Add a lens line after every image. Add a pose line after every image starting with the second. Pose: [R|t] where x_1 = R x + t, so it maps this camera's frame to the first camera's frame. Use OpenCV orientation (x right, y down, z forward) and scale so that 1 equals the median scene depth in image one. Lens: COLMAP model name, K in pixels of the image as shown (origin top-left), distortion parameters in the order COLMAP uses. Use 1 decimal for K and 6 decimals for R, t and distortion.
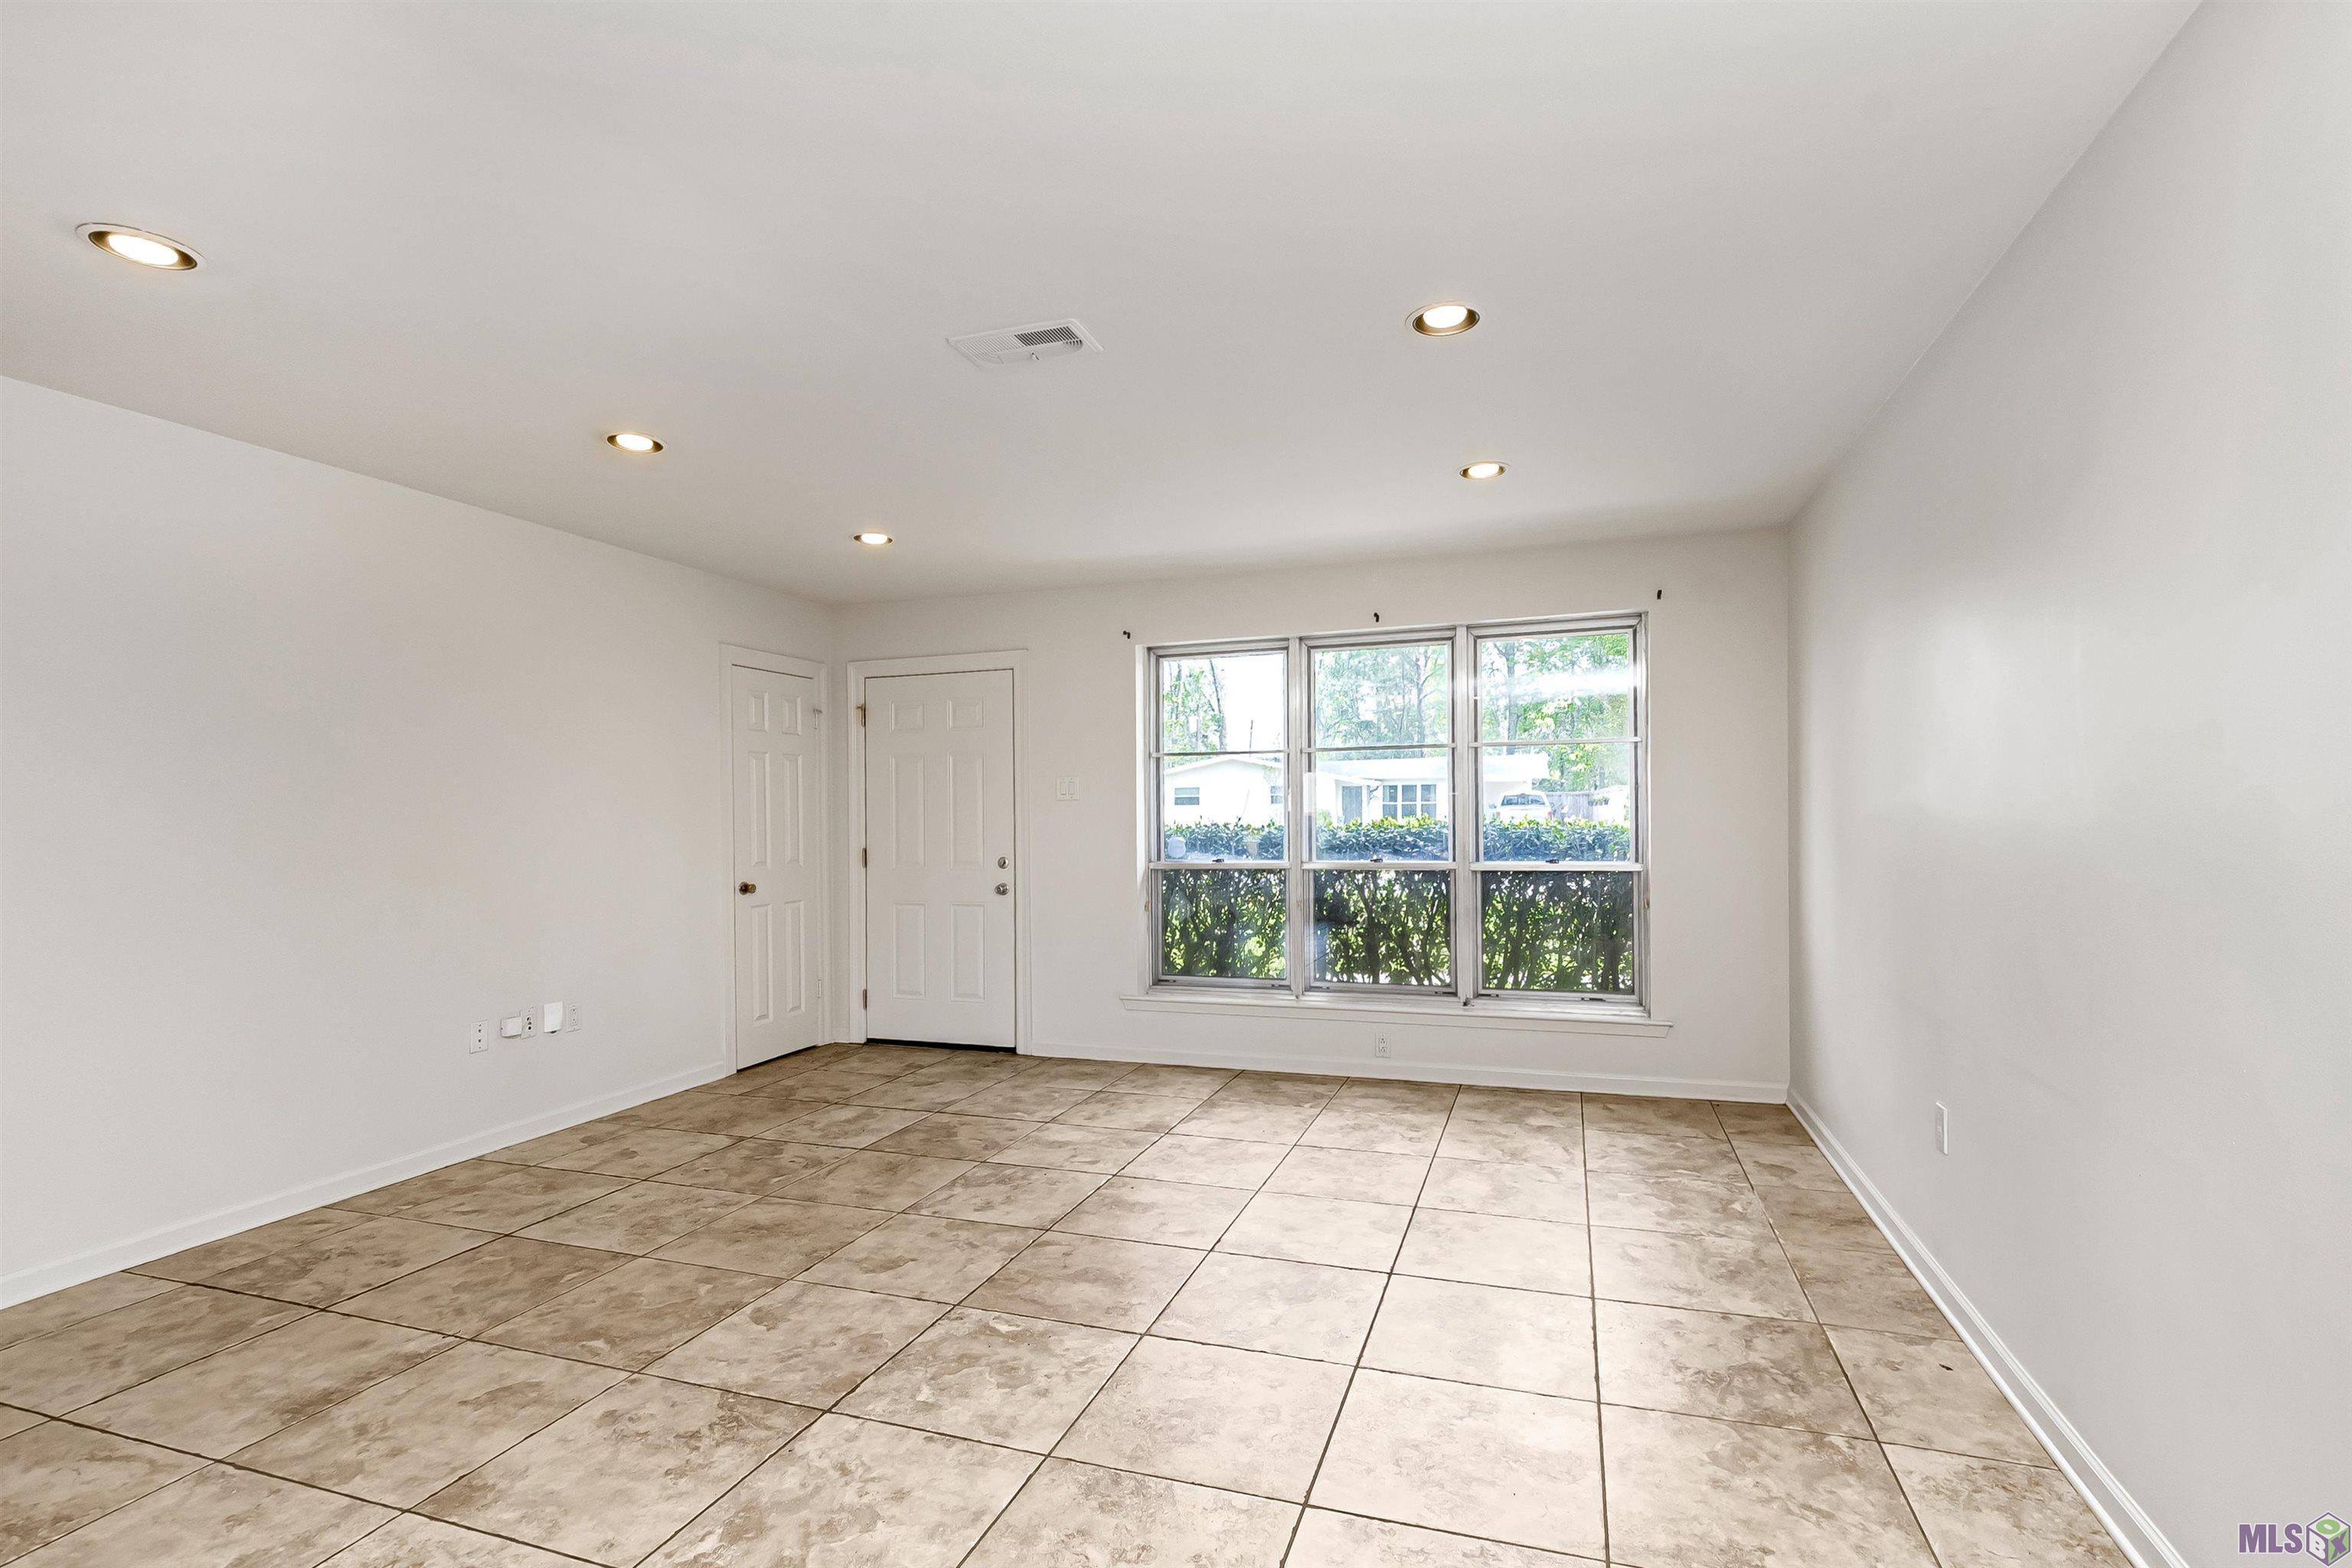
lens RADIAL K [[1061.0, 0, 1173.2], [0, 1061.0, 814.1], [0, 0, 1]] dist [-0.000987, 0.000632]
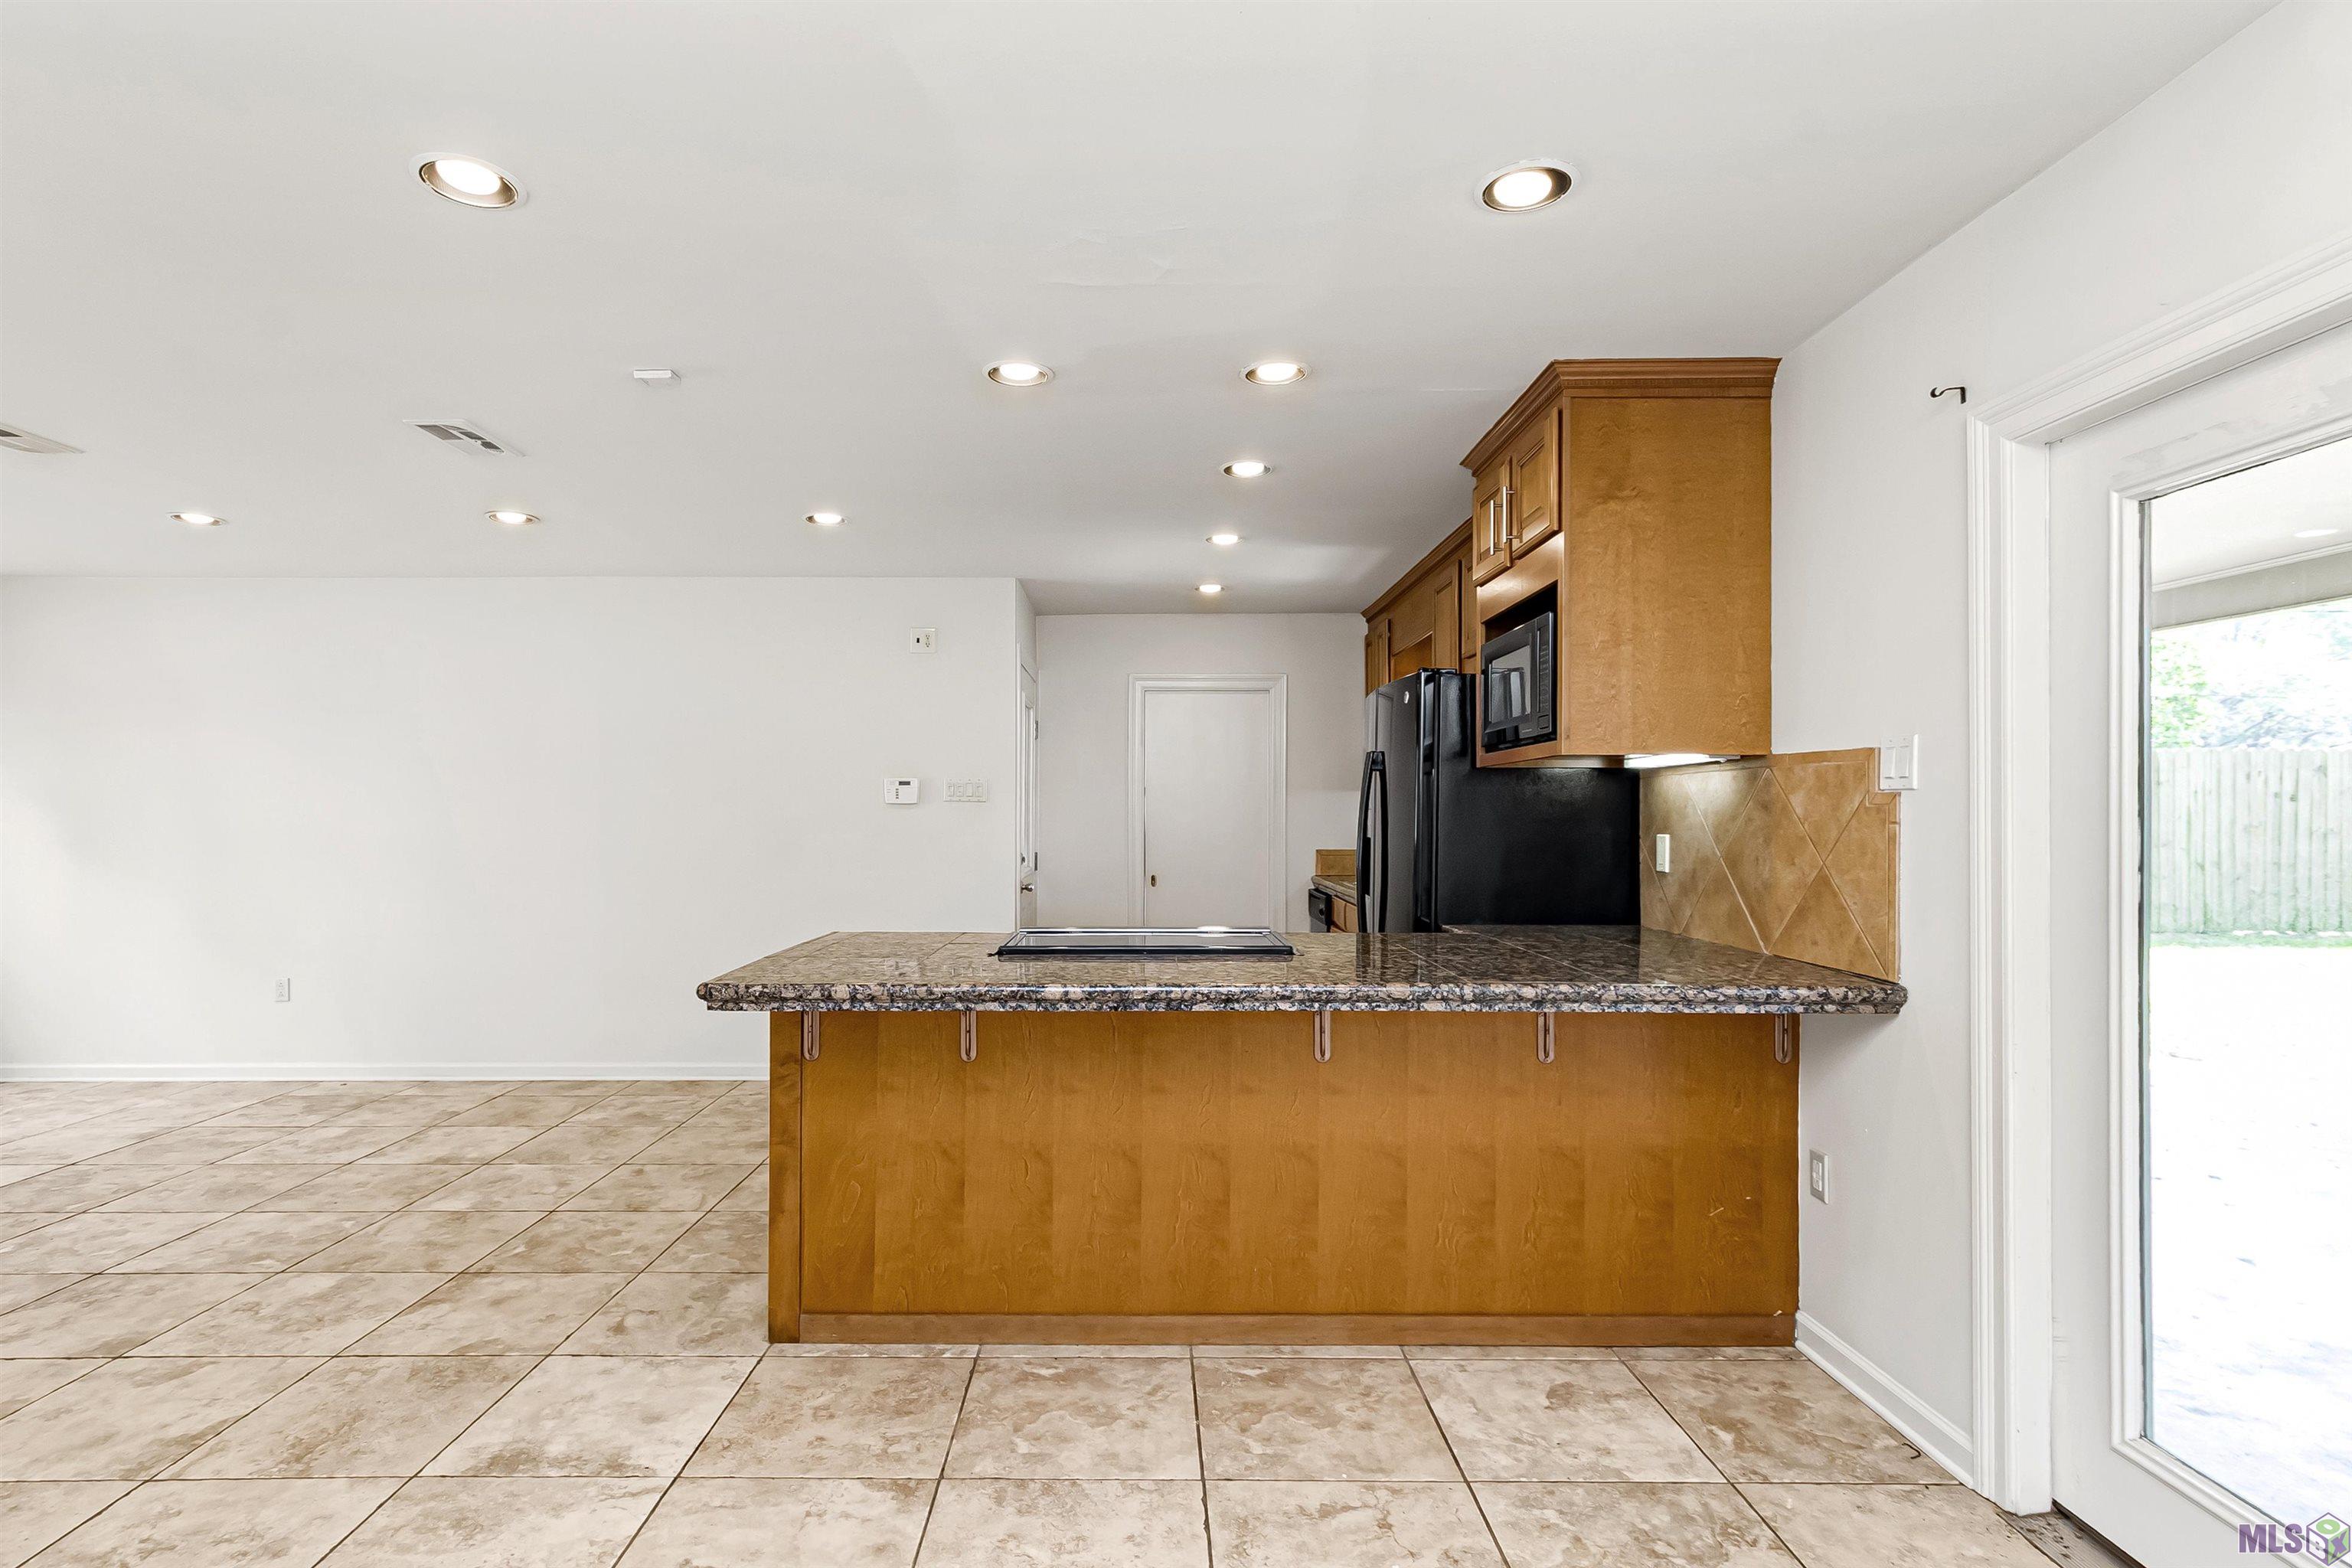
lens RADIAL K [[1201.4, 0, 1132.9], [0, 1201.4, 811.3], [0, 0, 1]] dist [-0.000006, 0.002954]
pose [[-0.297463, 0.012224, 0.954655, -1.305577], [0.001302, 0.999922, -0.012398, 0.003291], [-0.954733, -0.002445, -0.297455, 0.129781]]
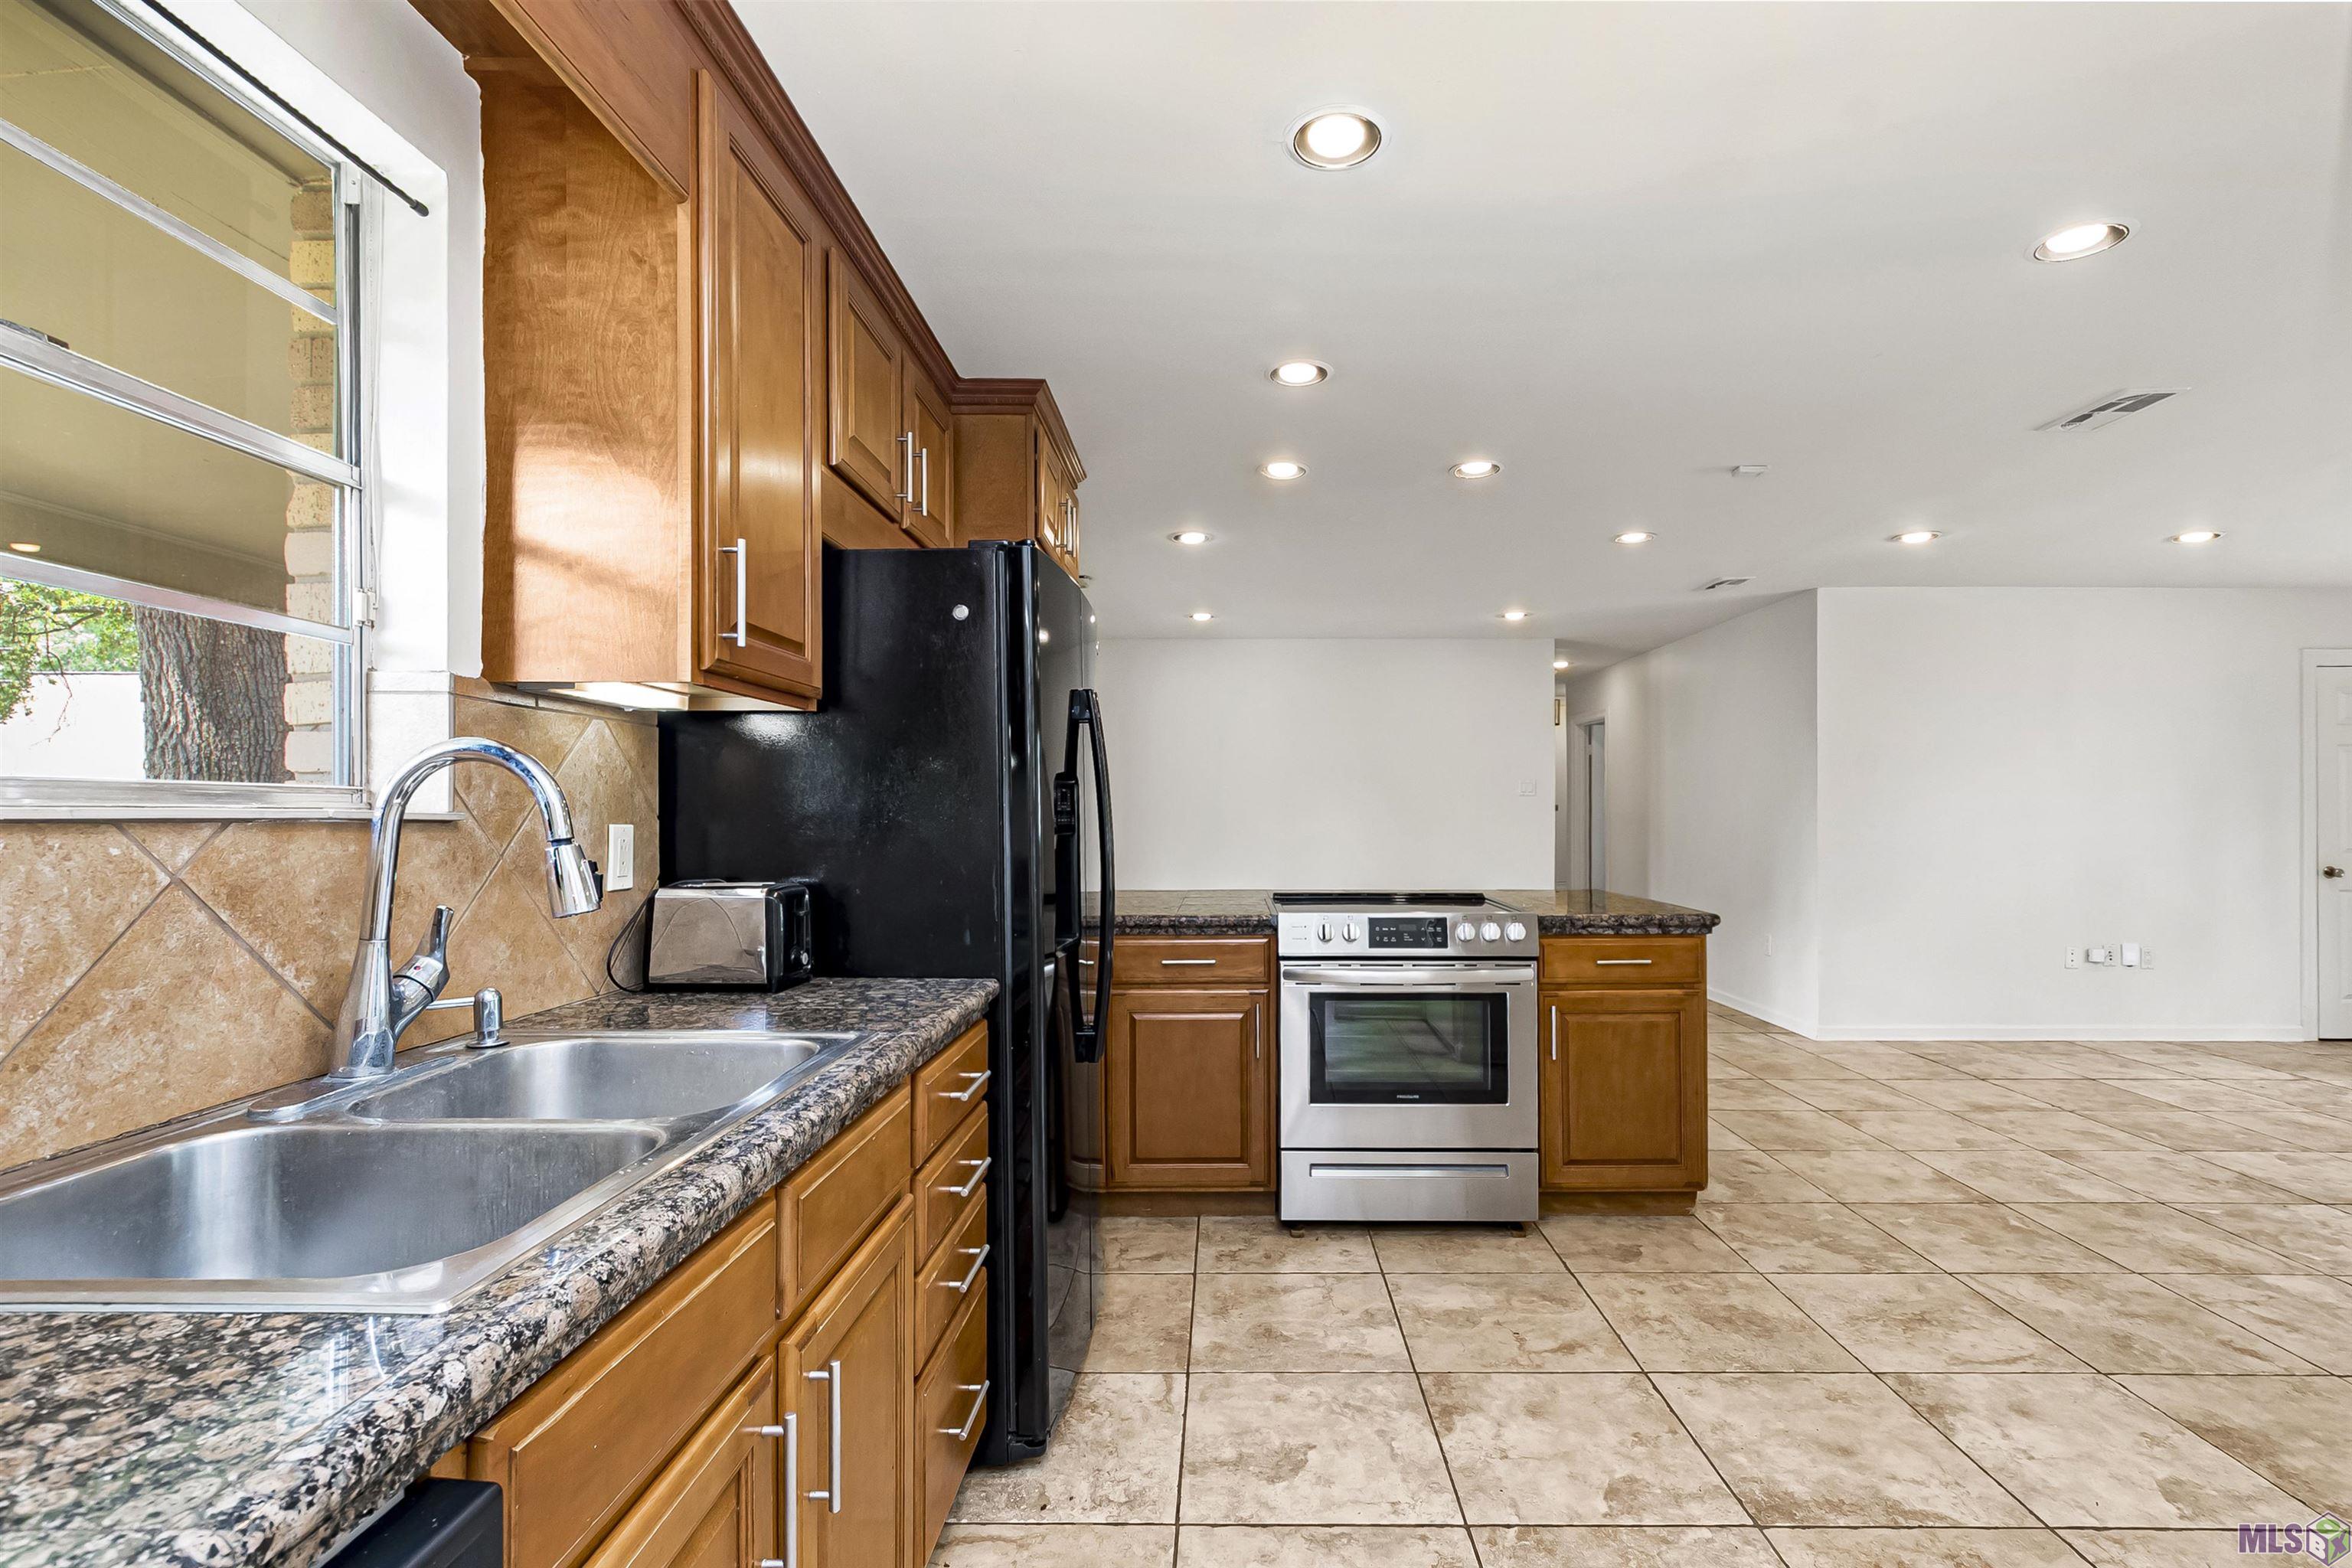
lens RADIAL K [[1061.0, 0, 1277.8], [0, 1061.0, 815.1], [0, 0, 1]] dist [-0.000987, 0.000632]
pose [[0.350080, 0.016423, -0.936576, 0.332306], [-0.000202, 0.999848, 0.017457, -0.006293], [0.936720, -0.005923, 0.350030, -0.543098]]
